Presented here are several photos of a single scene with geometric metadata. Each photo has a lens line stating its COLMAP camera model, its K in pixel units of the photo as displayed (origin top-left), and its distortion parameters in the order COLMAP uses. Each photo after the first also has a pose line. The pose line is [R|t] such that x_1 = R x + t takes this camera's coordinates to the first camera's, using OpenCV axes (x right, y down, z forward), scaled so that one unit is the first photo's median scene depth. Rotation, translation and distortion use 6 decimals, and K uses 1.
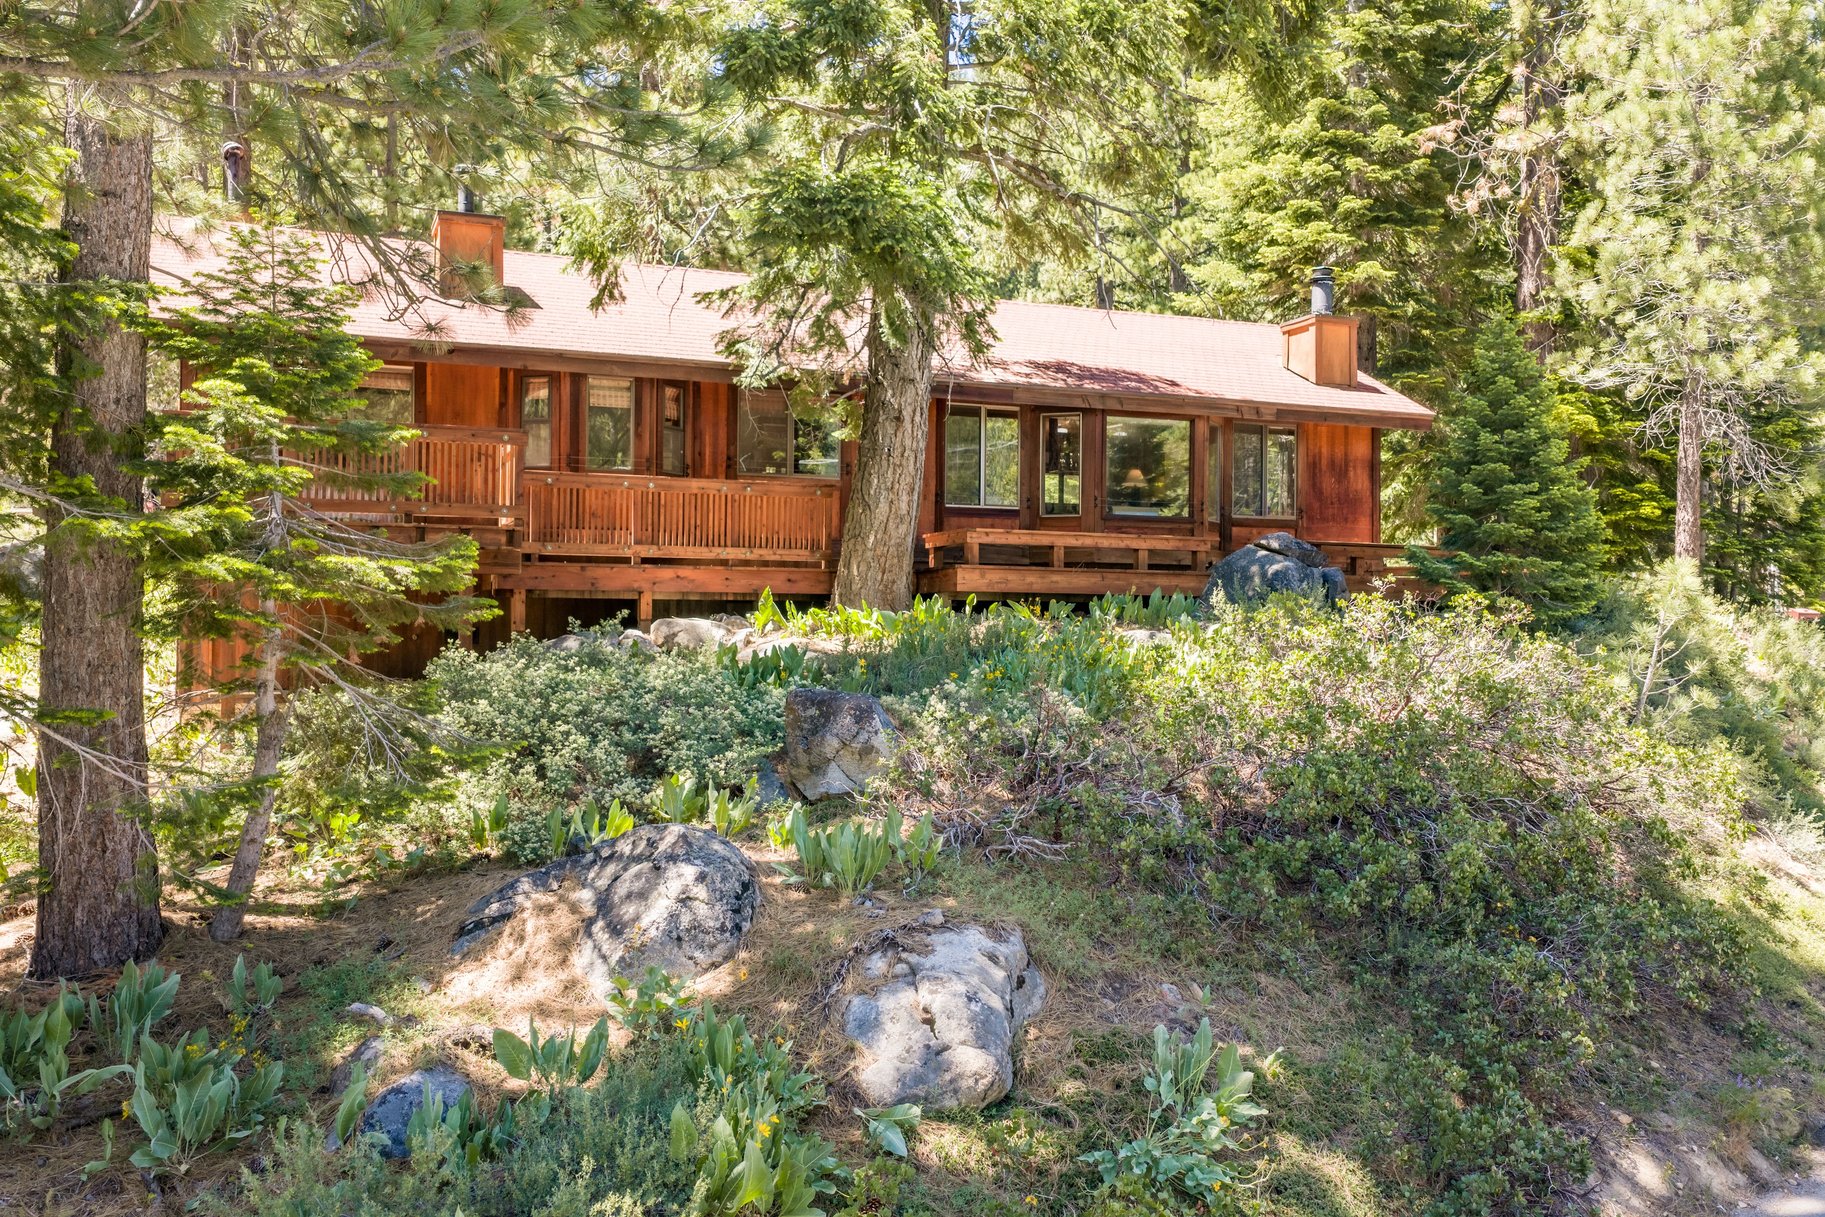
lens RADIAL K [[1501.4, 0, 911.6], [0, 1501.4, 606.1], [0, 0, 1]] dist [-0.008788, -0.009067]
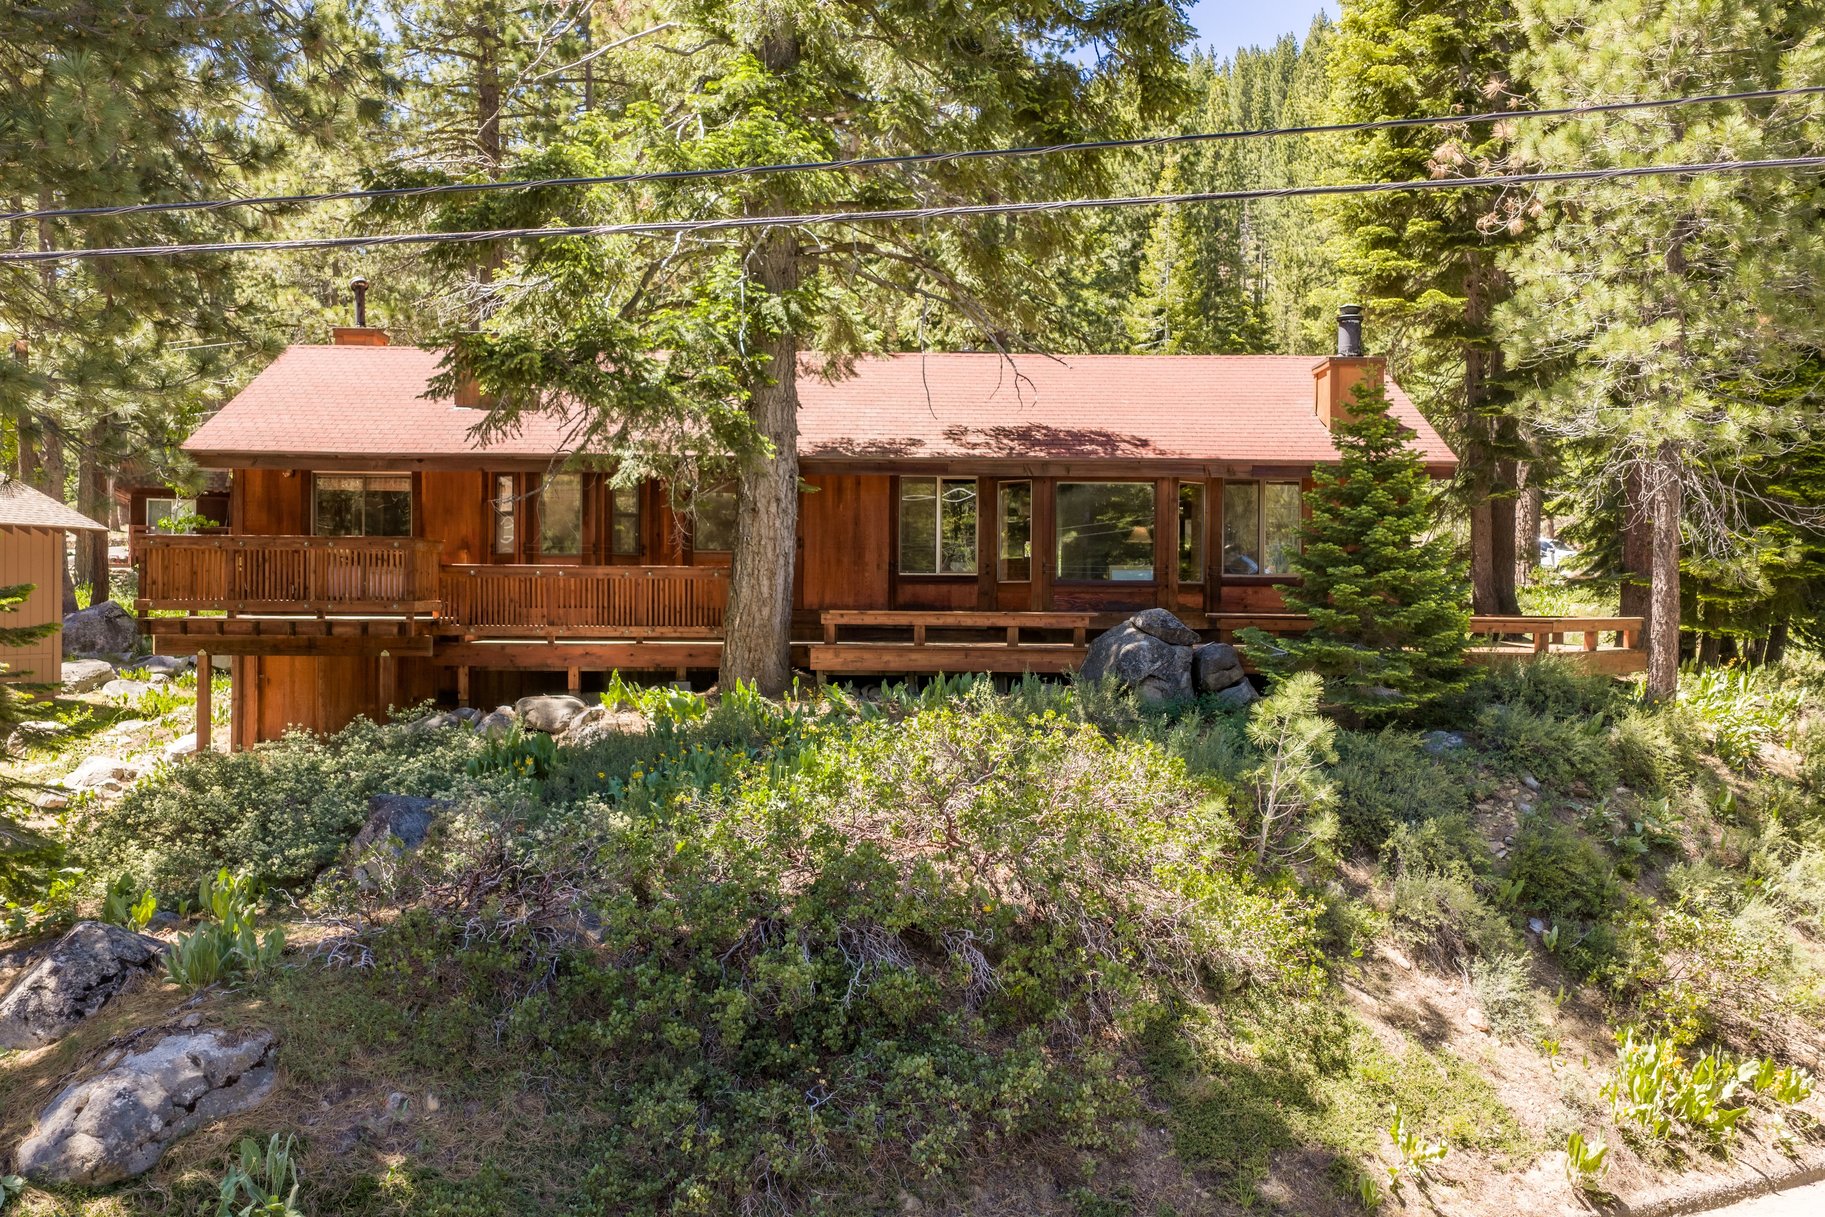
lens RADIAL K [[1501.4, 0, 910.4], [0, 1501.4, 610.6], [0, 0, 1]] dist [-0.008788, -0.009067]
pose [[0.937491, 0.000550, -0.348009, 0.468127], [0.004557, 0.999894, 0.013855, -0.066807], [0.347980, -0.014575, 0.937389, 0.030362]]
